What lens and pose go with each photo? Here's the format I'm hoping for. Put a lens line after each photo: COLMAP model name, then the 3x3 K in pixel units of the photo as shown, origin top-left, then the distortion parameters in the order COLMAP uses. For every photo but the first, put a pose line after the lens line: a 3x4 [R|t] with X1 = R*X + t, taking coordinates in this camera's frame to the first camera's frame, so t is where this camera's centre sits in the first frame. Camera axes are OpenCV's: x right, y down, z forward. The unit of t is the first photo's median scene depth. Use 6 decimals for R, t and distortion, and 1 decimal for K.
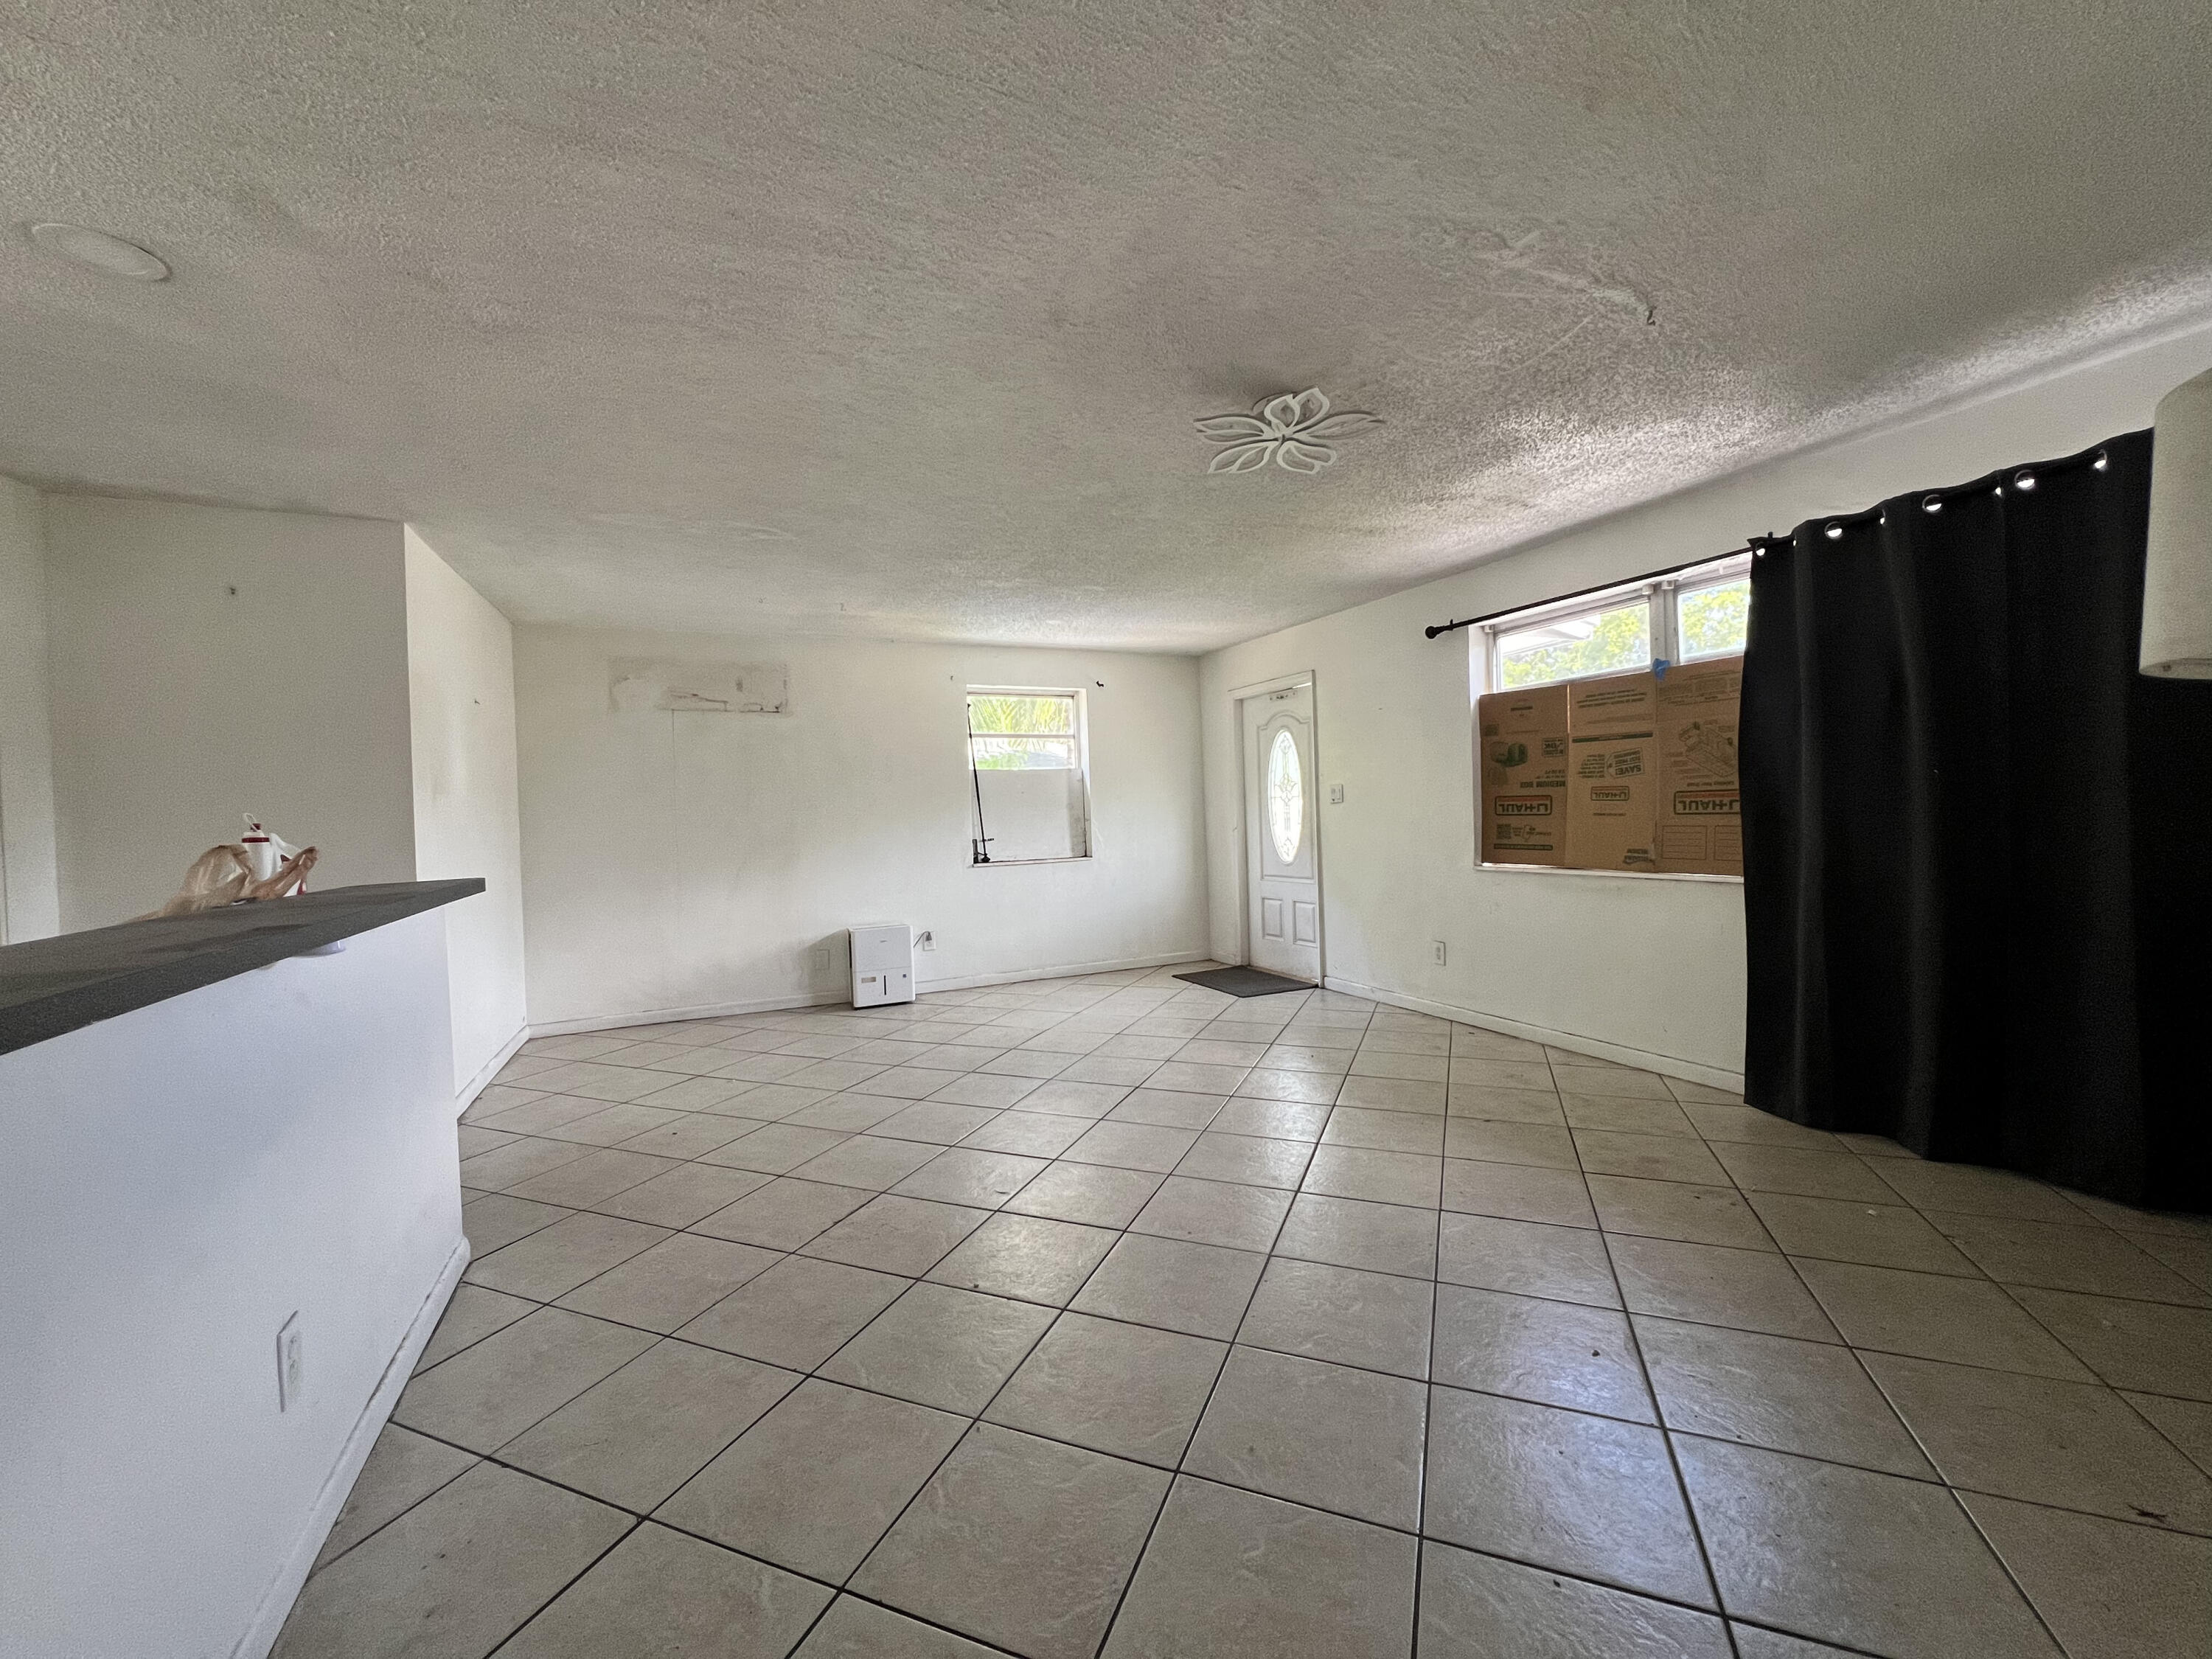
lens RADIAL K [[886.6, 0, 1103.5], [0, 886.6, 827.2], [0, 0, 1]] dist [-0.004495, 0.000730]
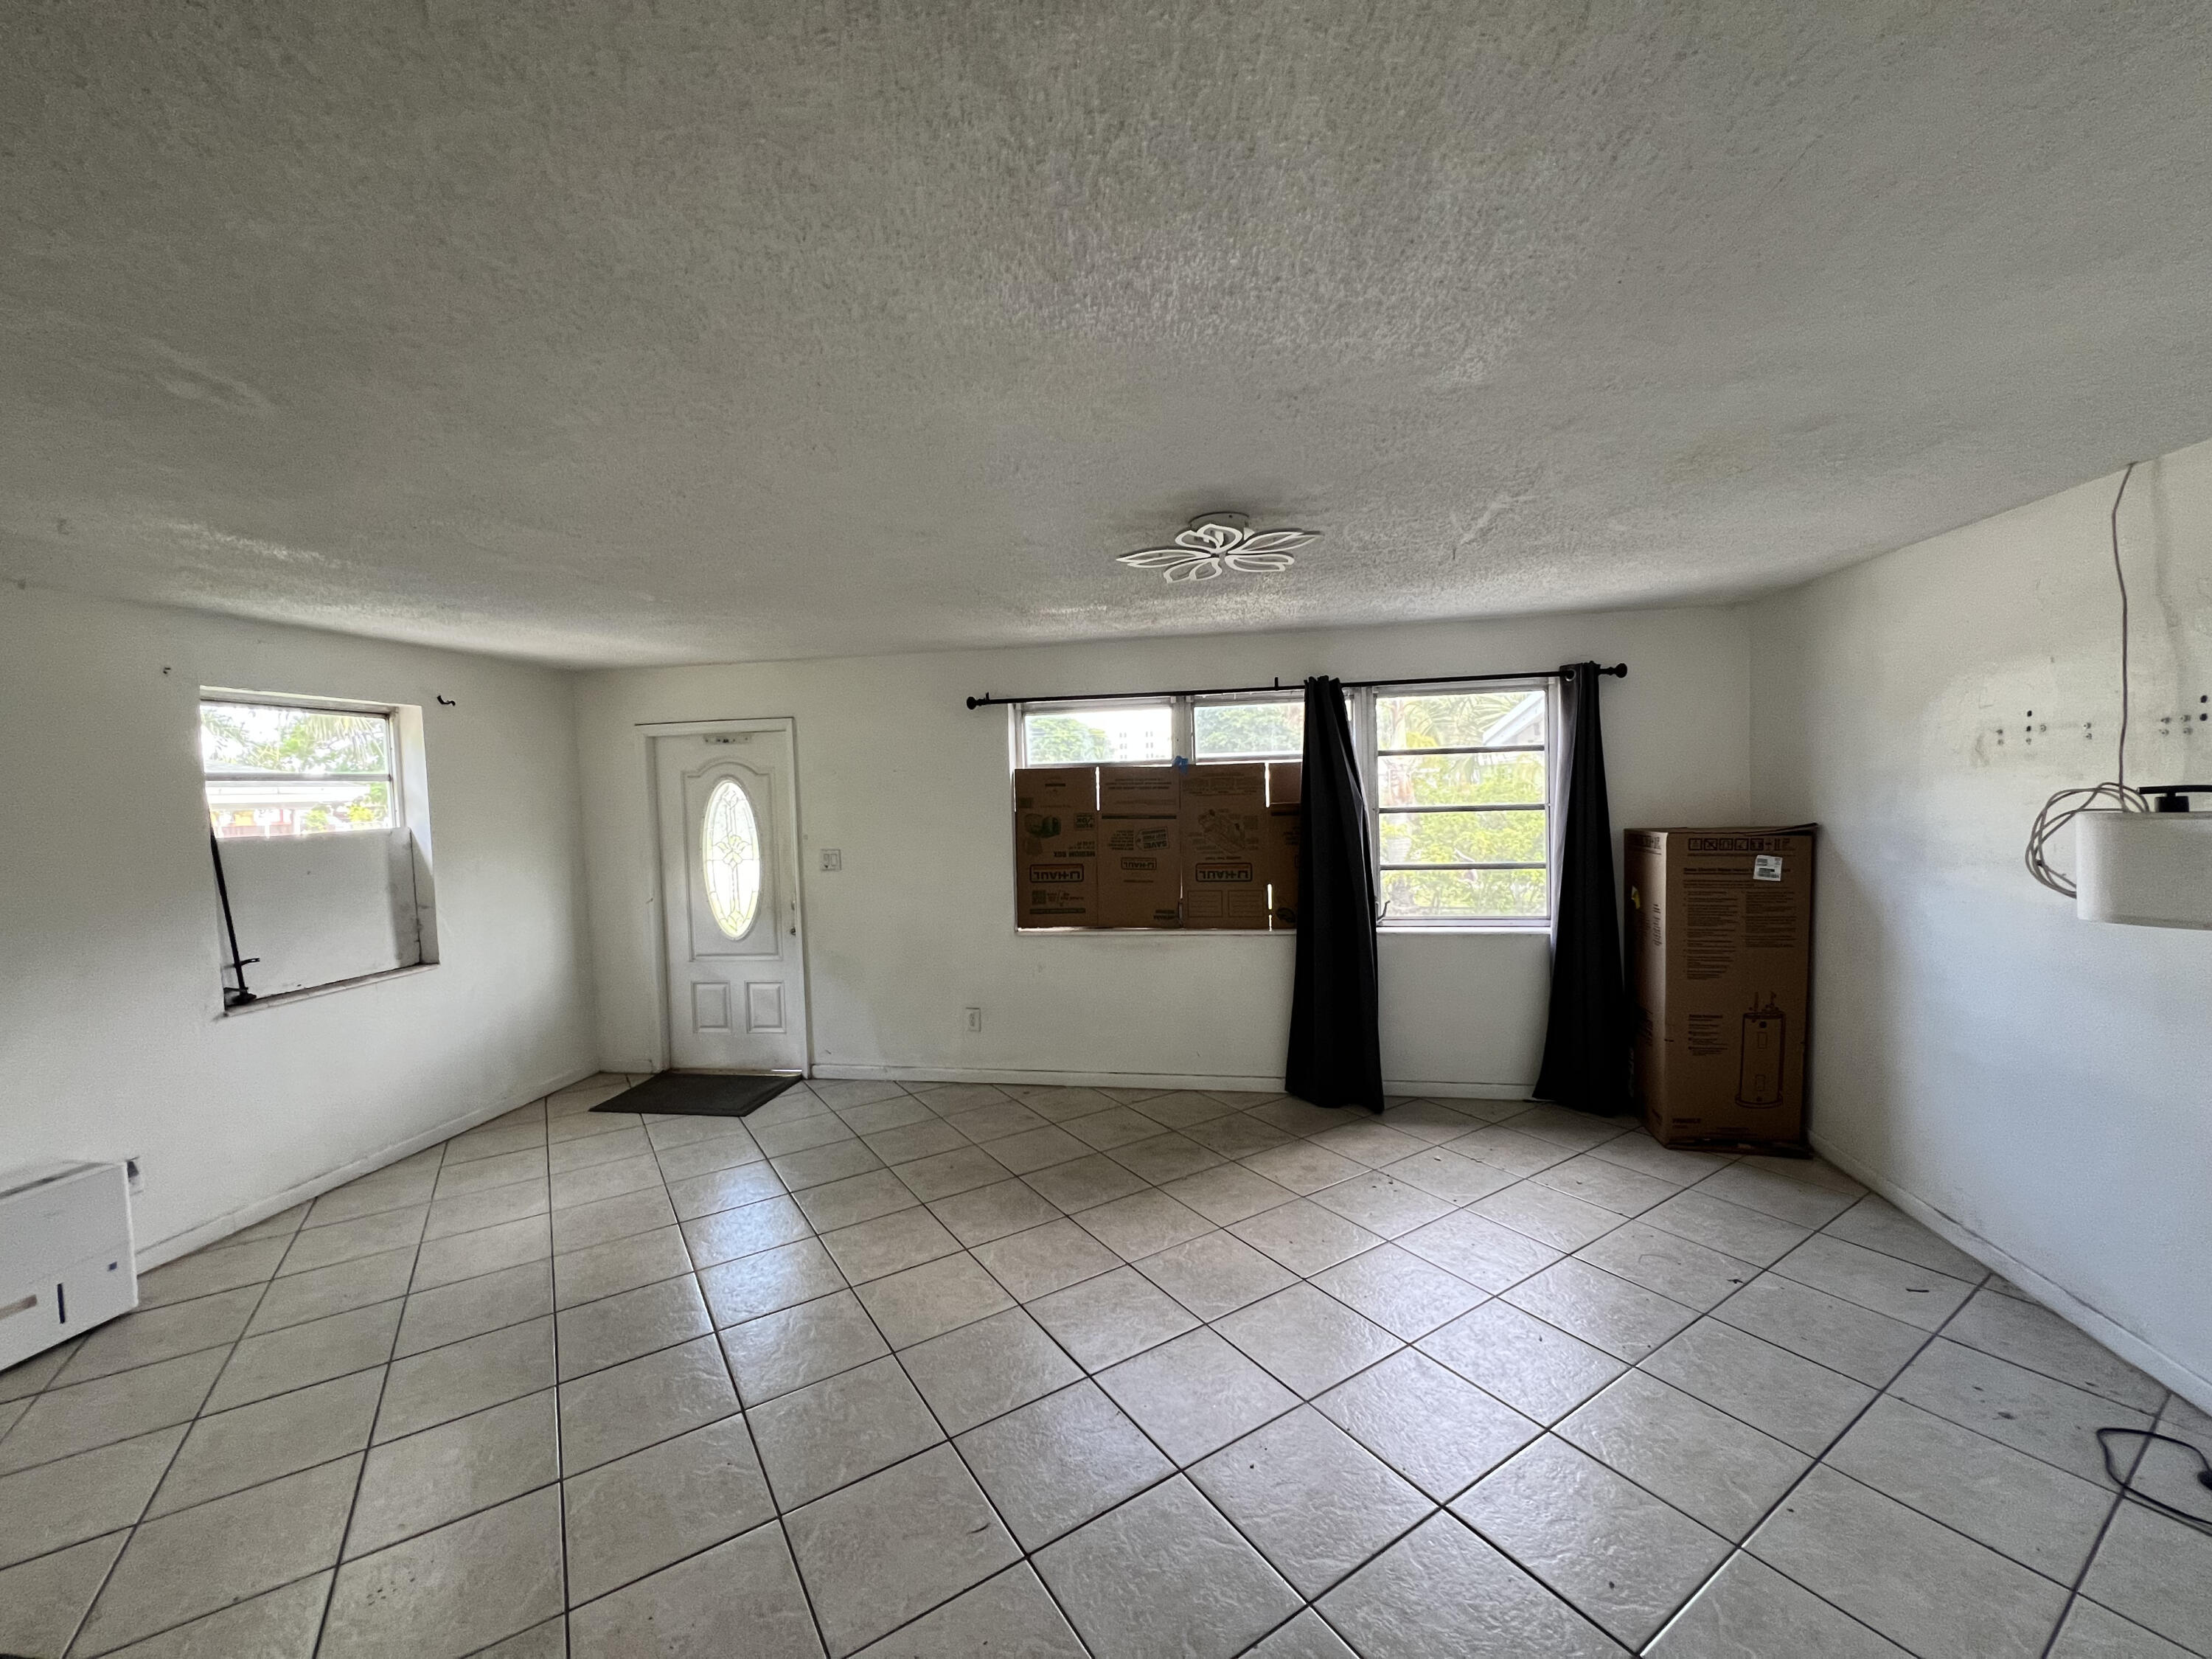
lens RADIAL K [[886.6, 0, 1097.4], [0, 886.6, 823.1], [0, 0, 1]] dist [-0.004495, 0.000730]
pose [[0.577236, -0.018179, 0.816375, -0.321158], [0.024988, 0.999677, 0.004593, -0.074084], [-0.816195, 0.017748, 0.577503, 0.266675]]
